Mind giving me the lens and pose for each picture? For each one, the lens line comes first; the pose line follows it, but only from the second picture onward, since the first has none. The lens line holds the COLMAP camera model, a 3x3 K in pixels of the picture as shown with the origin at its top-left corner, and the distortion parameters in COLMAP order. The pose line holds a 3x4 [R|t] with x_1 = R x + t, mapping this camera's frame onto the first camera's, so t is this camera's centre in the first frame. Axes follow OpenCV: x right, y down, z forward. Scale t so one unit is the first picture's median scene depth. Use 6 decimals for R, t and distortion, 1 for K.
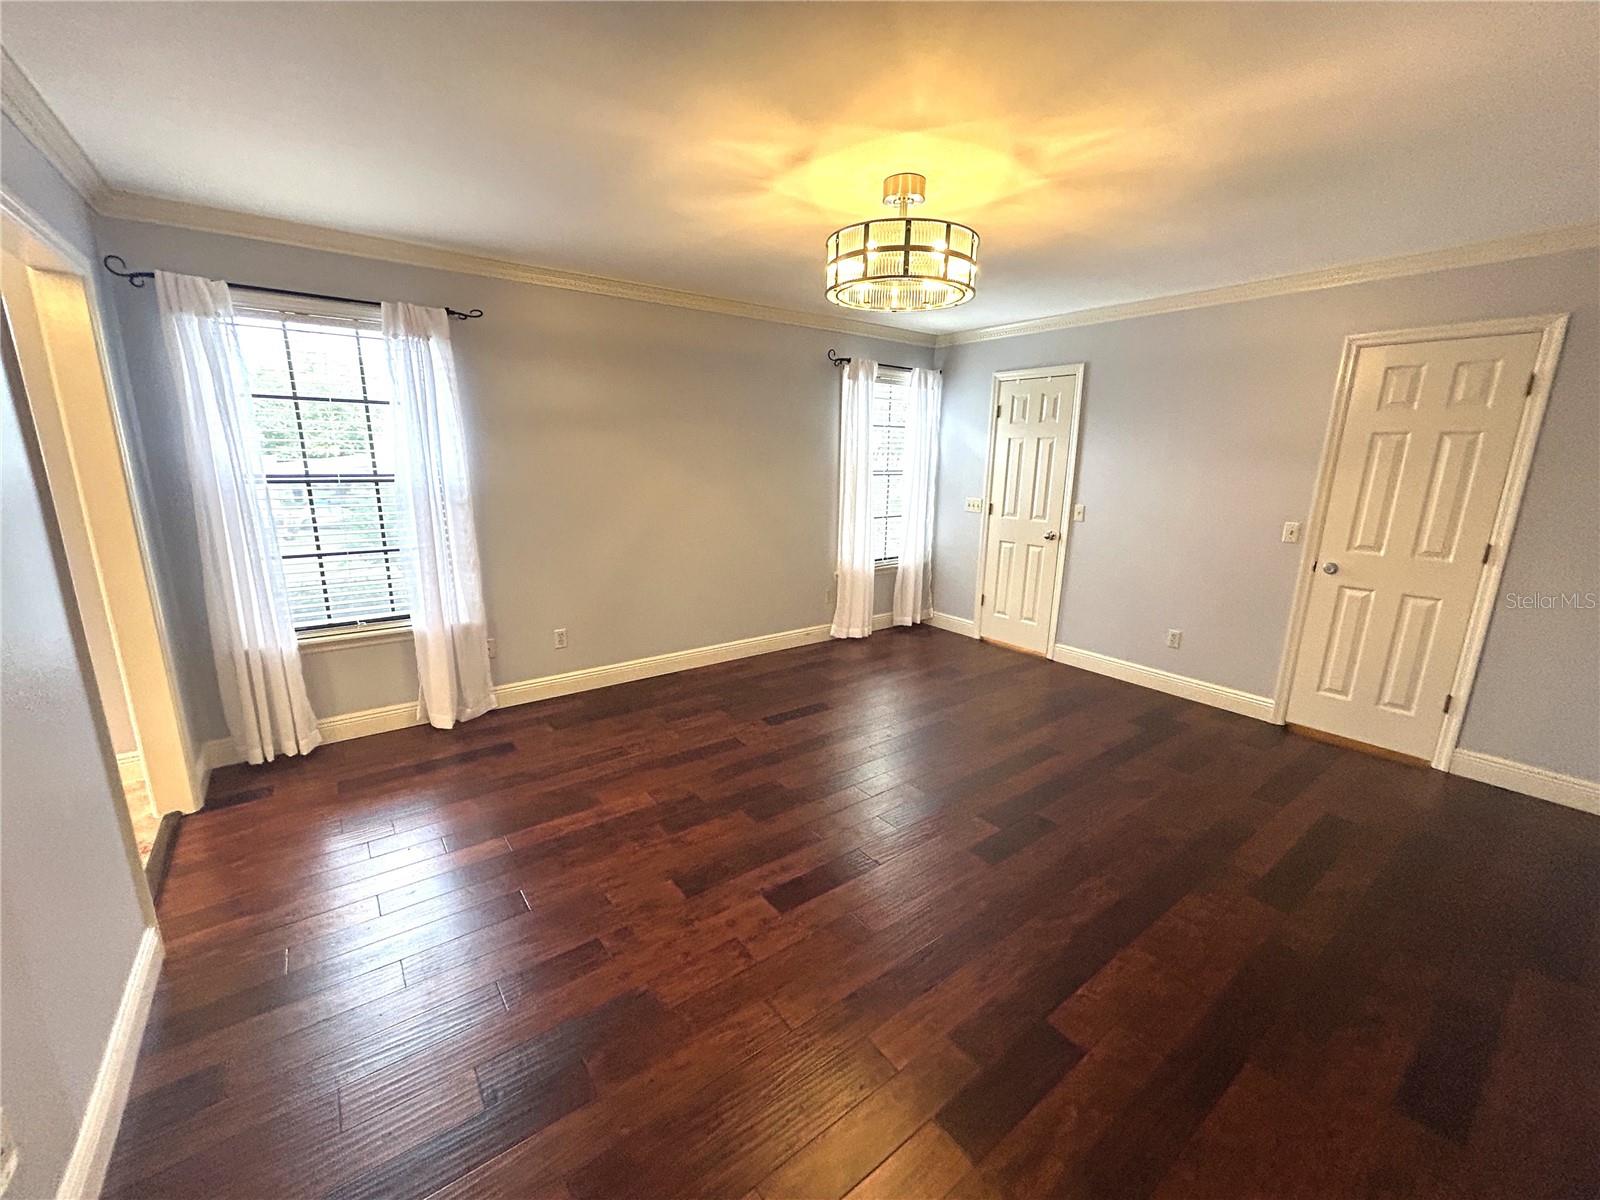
lens RADIAL K [[639.2, 0, 797.2], [0, 639.2, 601.0], [0, 0, 1]] dist [-0.000971, -0.000255]
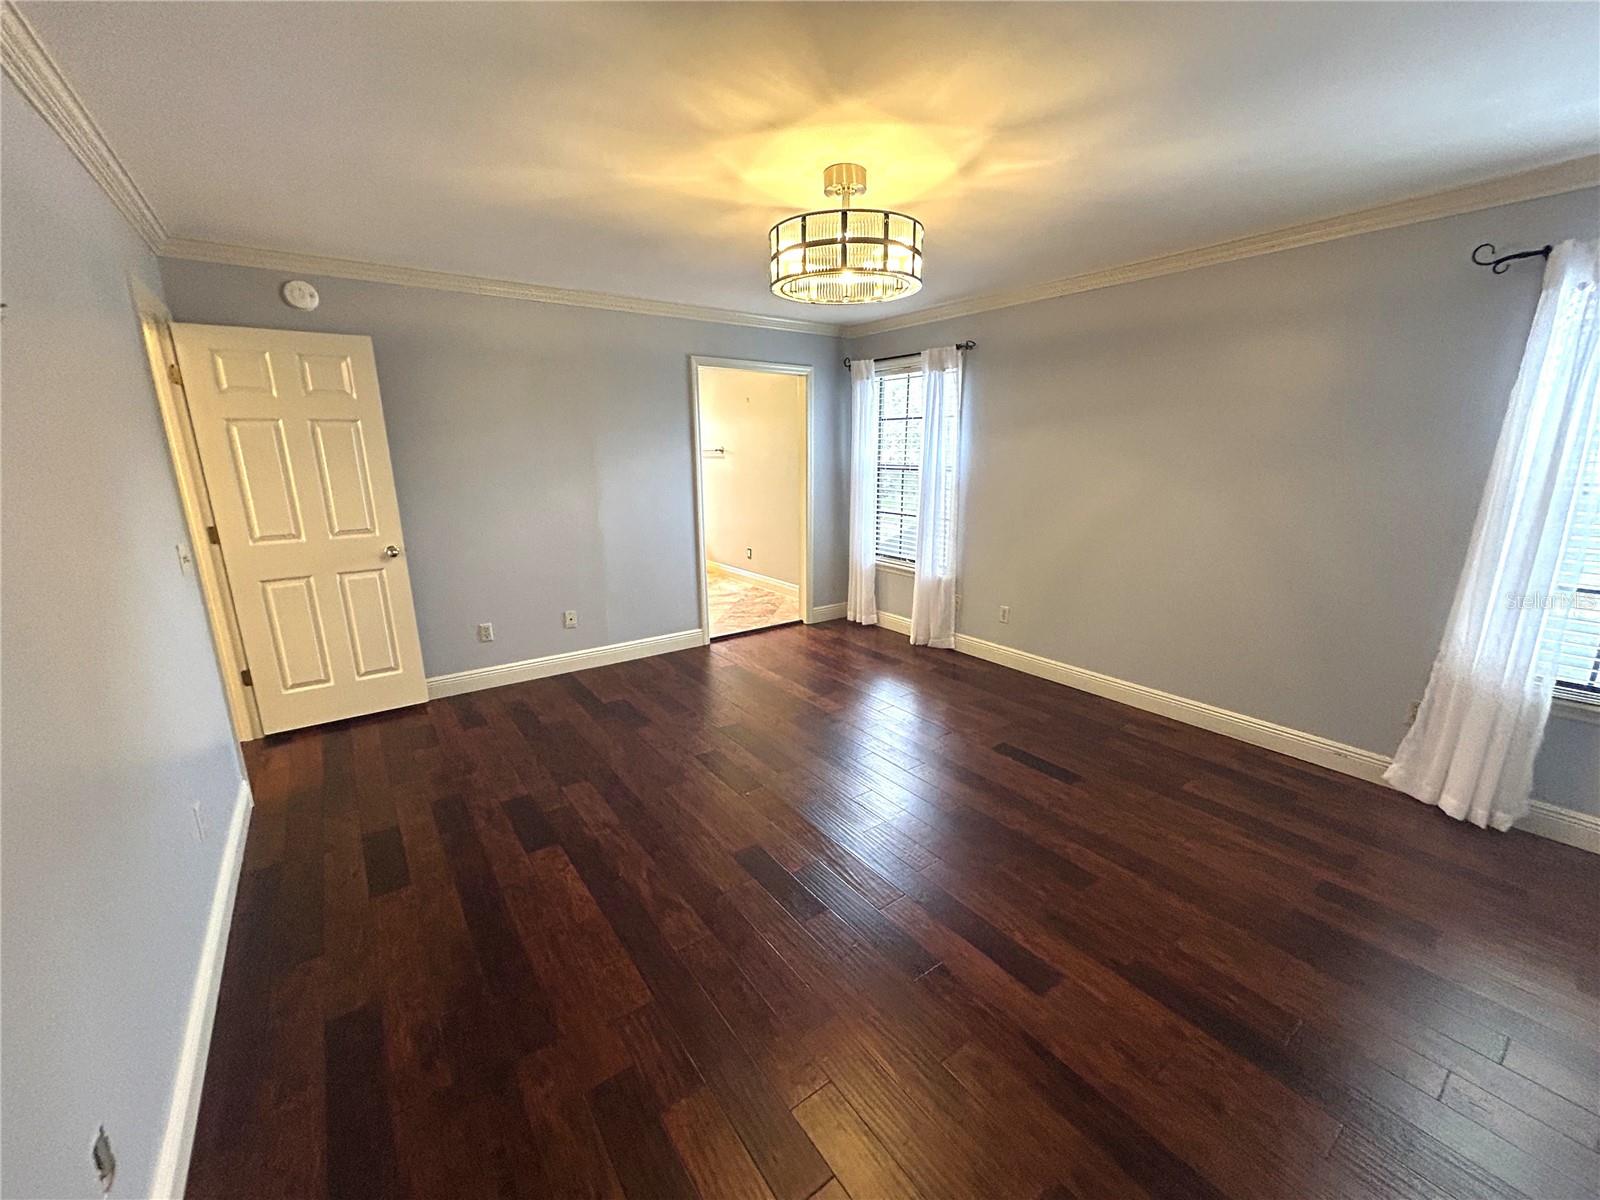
lens RADIAL K [[639.2, 0, 797.2], [0, 639.2, 601.0], [0, 0, 1]] dist [-0.000971, -0.000255]
pose [[-0.015458, 0.219818, -0.975418, 0.915634], [-0.221989, 0.950434, 0.217706, -0.160404], [0.974927, 0.219898, 0.034105, 0.745423]]
